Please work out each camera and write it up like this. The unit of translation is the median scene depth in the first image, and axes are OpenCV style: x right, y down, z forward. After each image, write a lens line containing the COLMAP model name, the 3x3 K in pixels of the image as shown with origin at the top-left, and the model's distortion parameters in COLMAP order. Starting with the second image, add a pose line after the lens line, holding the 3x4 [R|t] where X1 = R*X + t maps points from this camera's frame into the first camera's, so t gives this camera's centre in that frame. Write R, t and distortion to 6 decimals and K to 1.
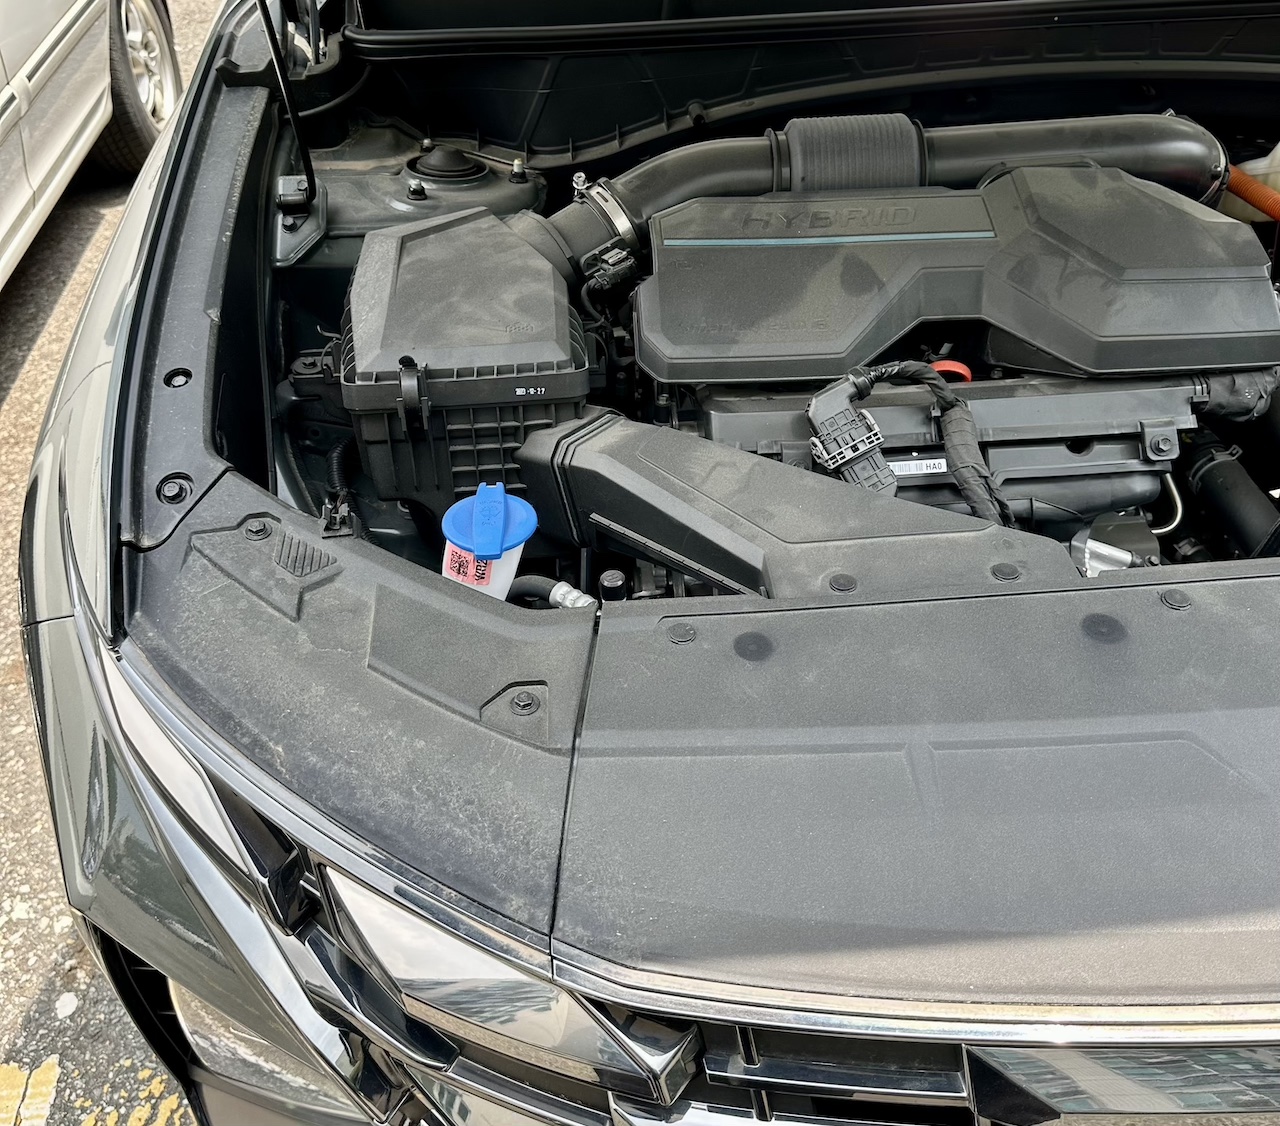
lens RADIAL K [[1249.4, 0, 640.0], [0, 1249.4, 563.0], [0, 0, 1]] dist [0.084686, -0.251023]
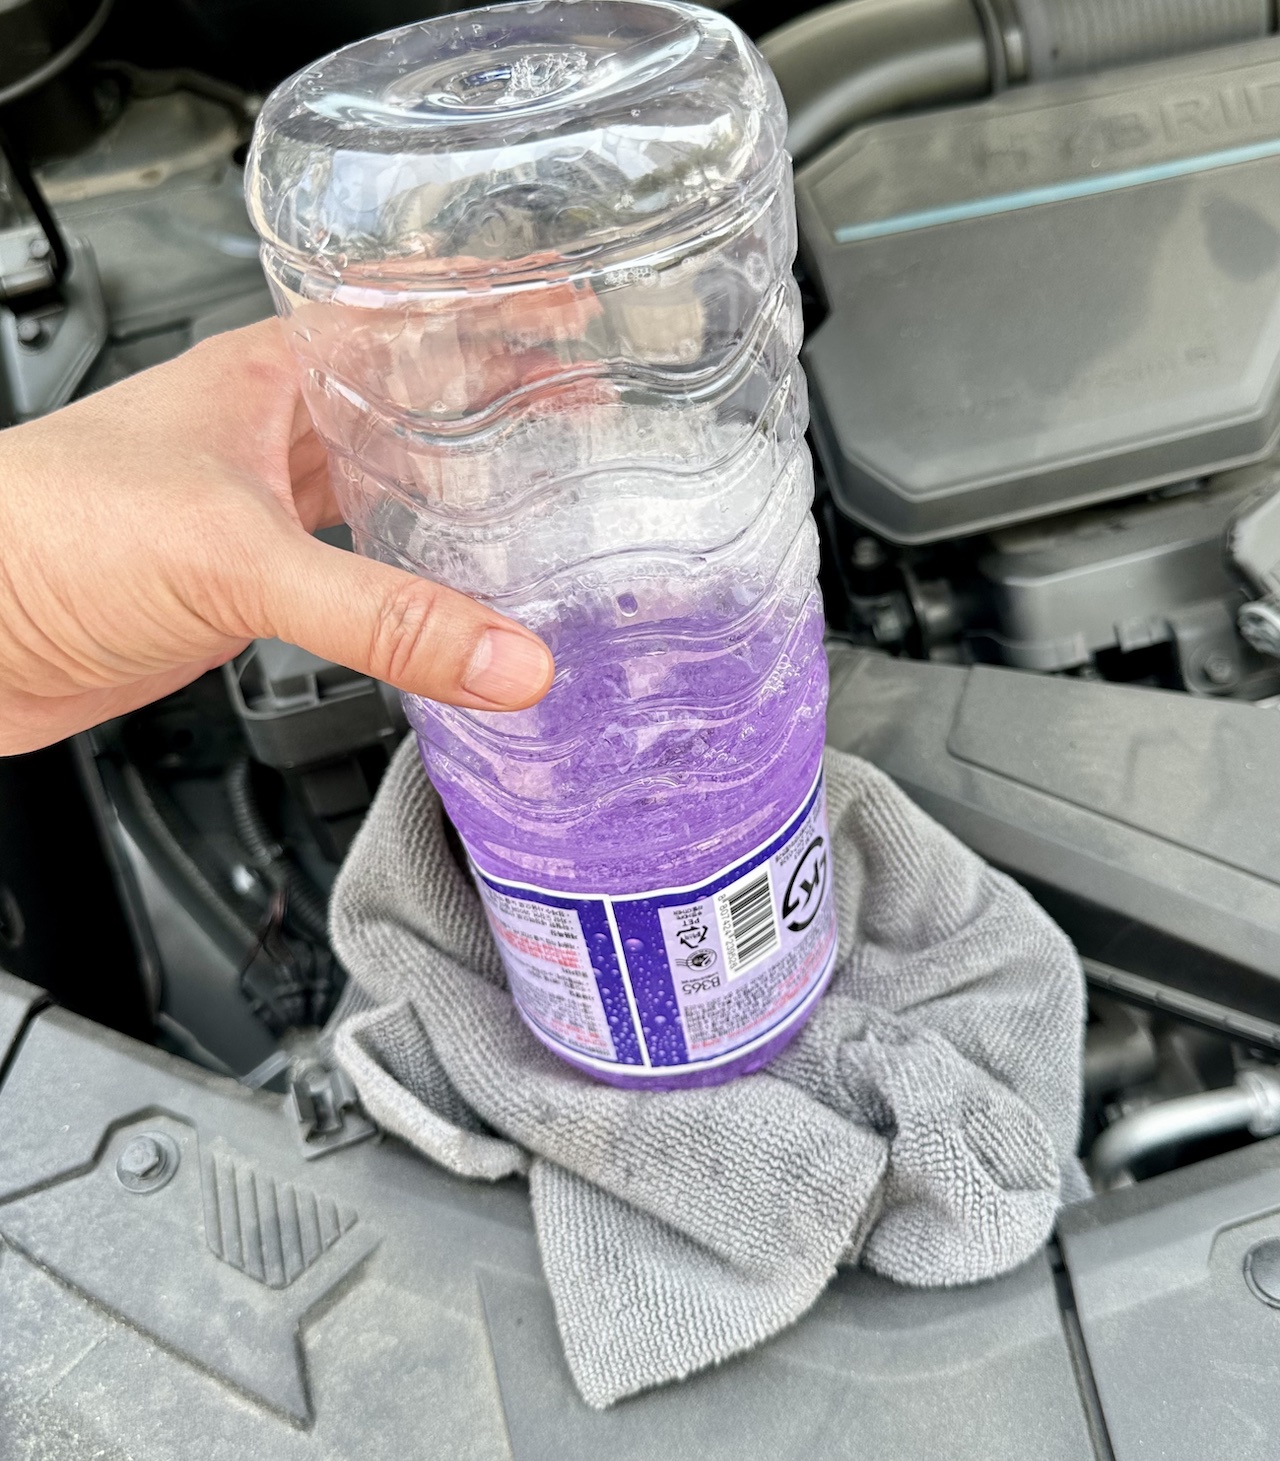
lens RADIAL K [[1426.1, 0, 640.0], [0, 1426.1, 730.5], [0, 0, 1]] dist [0.084686, -0.251023]
pose [[0.977640, -0.203242, 0.053977, -0.130230], [0.194419, 0.971402, 0.136307, -0.178314], [-0.080137, -0.122765, 0.989195, 0.492726]]
